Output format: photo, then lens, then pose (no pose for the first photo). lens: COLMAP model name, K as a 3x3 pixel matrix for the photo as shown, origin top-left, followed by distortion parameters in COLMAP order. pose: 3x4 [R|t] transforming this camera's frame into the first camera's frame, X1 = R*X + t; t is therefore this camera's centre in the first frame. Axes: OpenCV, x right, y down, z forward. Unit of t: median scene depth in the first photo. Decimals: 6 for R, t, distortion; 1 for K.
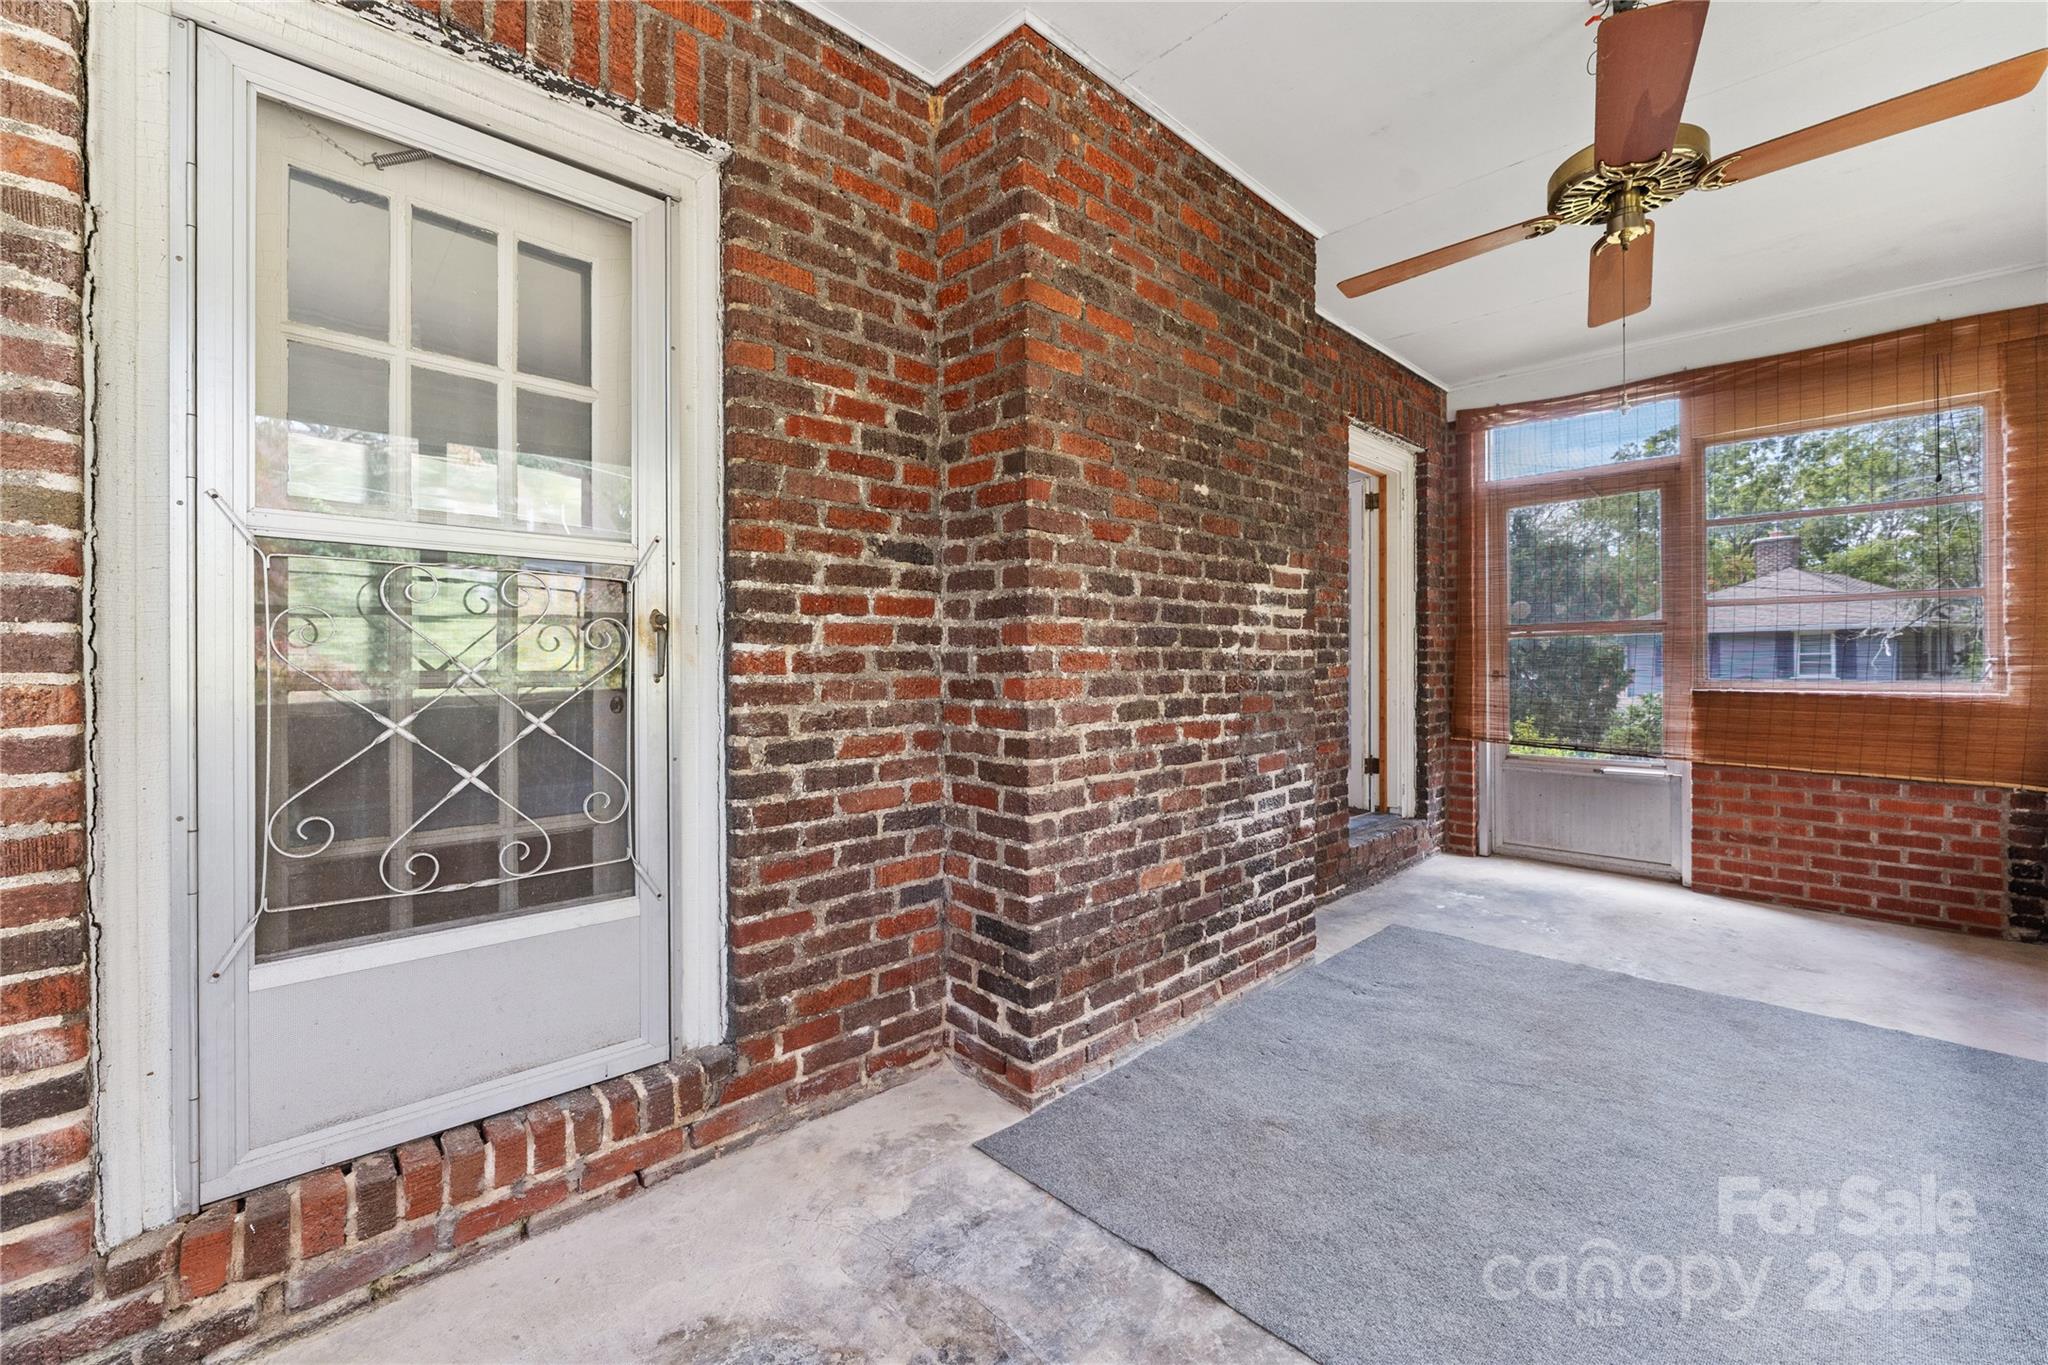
lens RADIAL K [[828.3, 0, 1026.0], [0, 828.3, 668.6], [0, 0, 1]] dist [0.002399, 0.000824]
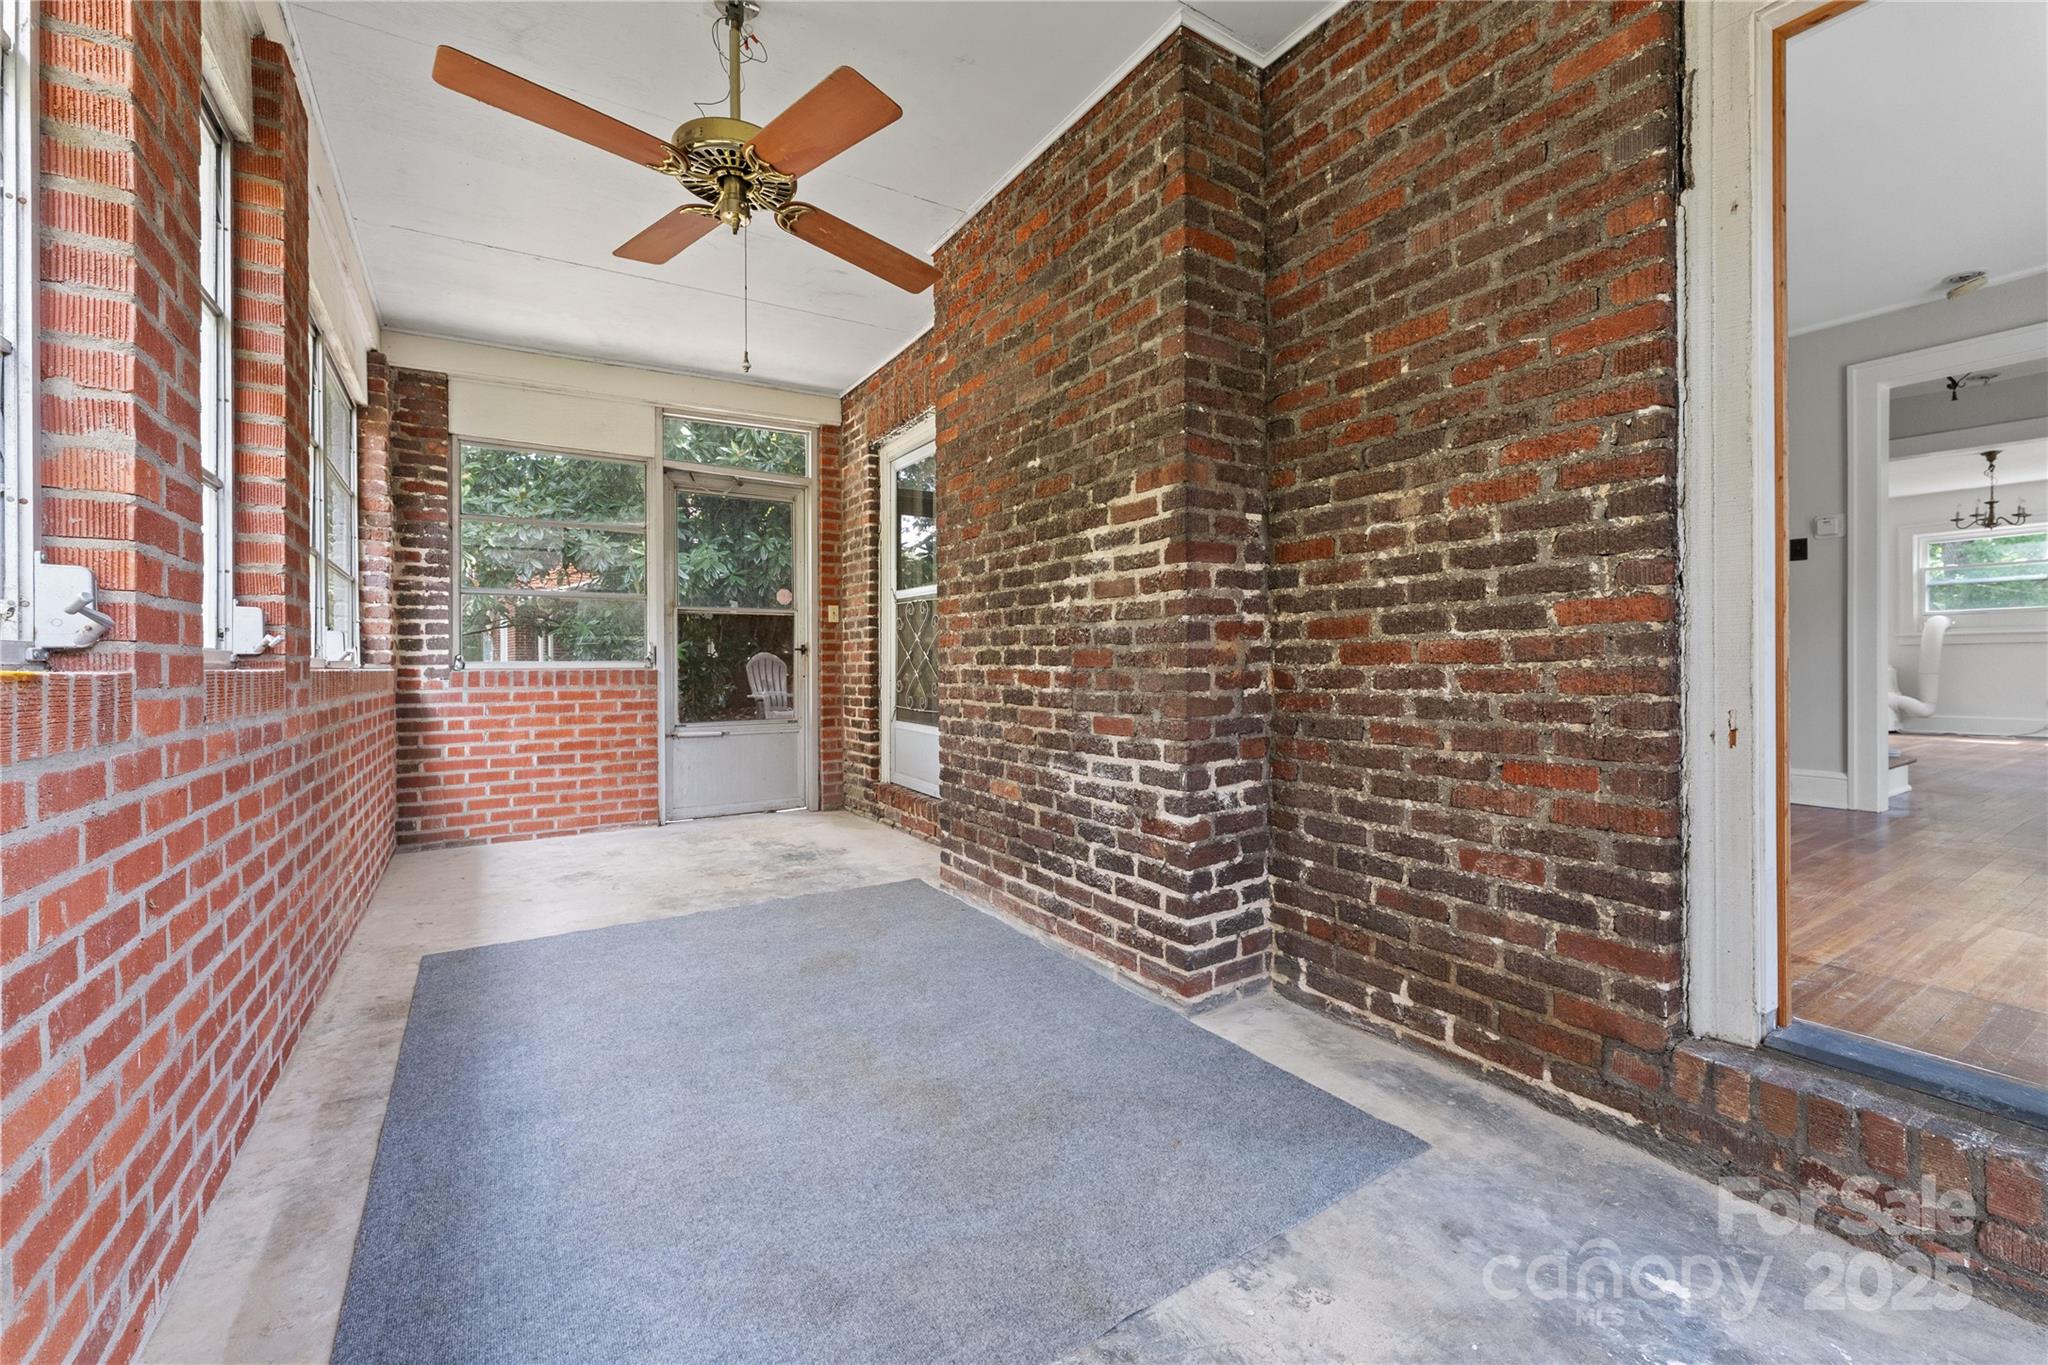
lens RADIAL K [[828.3, 0, 1023.7], [0, 828.3, 666.1], [0, 0, 1]] dist [0.002399, 0.000824]
pose [[-0.192117, 0.013774, -0.981275, 1.283707], [0.000326, 0.999902, 0.013971, 0.040909], [0.981372, 0.002364, -0.192103, 1.172244]]
